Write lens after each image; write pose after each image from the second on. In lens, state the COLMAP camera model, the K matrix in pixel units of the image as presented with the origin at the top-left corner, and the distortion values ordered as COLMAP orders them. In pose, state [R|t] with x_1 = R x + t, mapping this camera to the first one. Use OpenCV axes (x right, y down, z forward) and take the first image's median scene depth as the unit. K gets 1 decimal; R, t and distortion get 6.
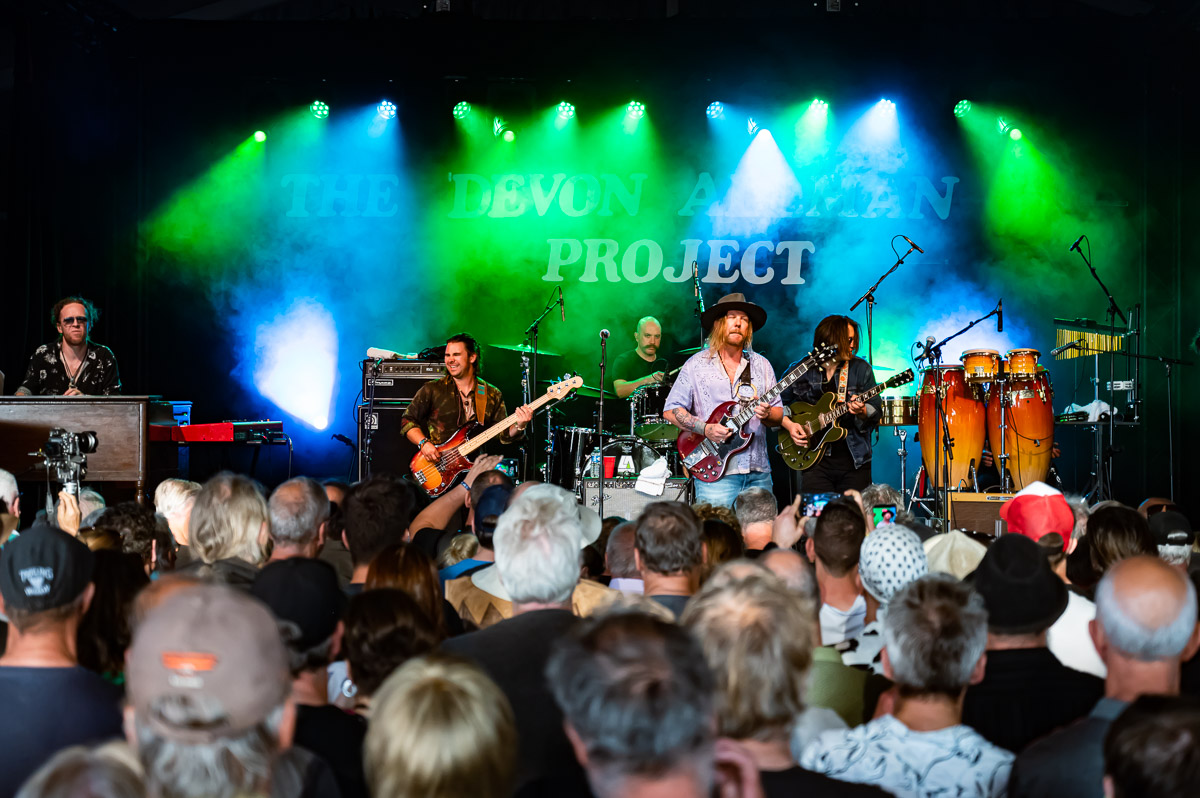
lens RADIAL K [[2260.8, 0, 600.0], [0, 2260.8, 399.0], [0, 0, 1]] dist [-0.001235, -0.001668]
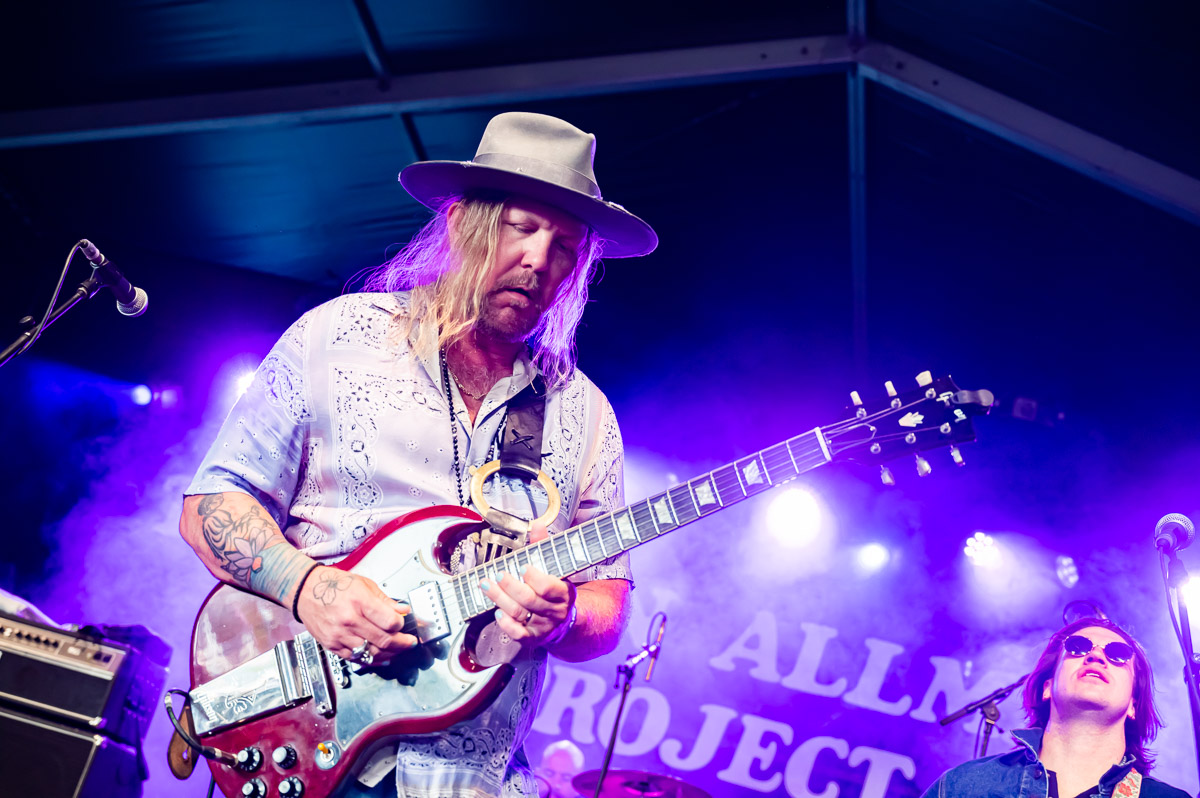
lens RADIAL K [[1602.1, 0, 600.0], [0, 1602.1, 399.0], [0, 0, 1]] dist [0.008733, 0.094608]
pose [[0.956871, 0.238160, -0.166369, 0.062377], [-0.284775, 0.882205, -0.374991, 0.029875], [0.057463, 0.406195, 0.911978, 0.564145]]
